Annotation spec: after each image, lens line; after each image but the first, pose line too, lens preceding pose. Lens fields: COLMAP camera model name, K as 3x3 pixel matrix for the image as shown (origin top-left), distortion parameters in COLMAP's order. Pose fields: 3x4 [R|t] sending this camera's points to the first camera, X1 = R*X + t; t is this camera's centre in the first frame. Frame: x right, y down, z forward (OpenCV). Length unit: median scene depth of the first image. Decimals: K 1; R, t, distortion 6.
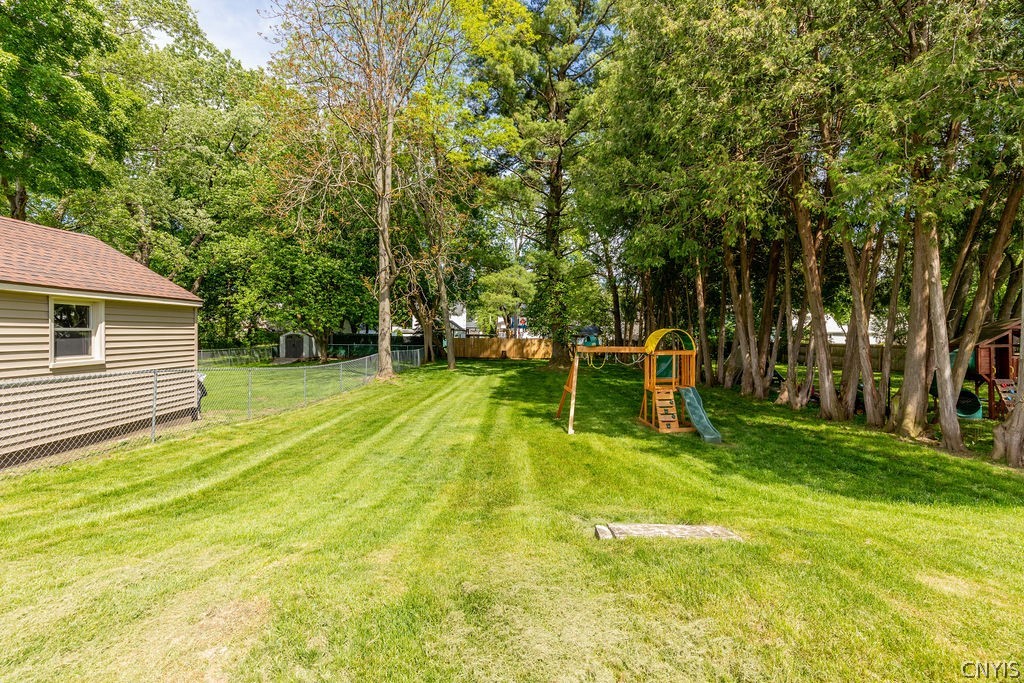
lens RADIAL K [[463.7, 0, 517.1], [0, 463.7, 331.0], [0, 0, 1]] dist [0.014859, -0.000158]
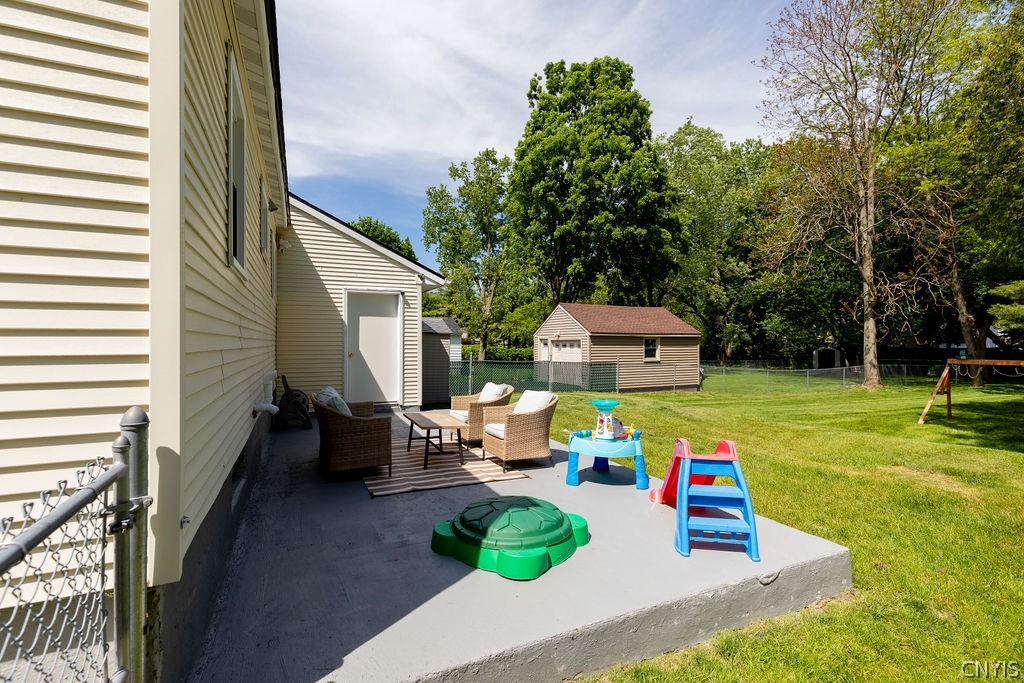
lens RADIAL K [[465.0, 0, 508.7], [0, 465.0, 342.7], [0, 0, 1]] dist [0.000153, -0.000165]
pose [[0.410780, -0.017323, -0.911570, 0.401551], [0.009578, 0.999846, -0.014685, -0.001030], [0.911684, -0.002698, 0.410883, -0.294026]]
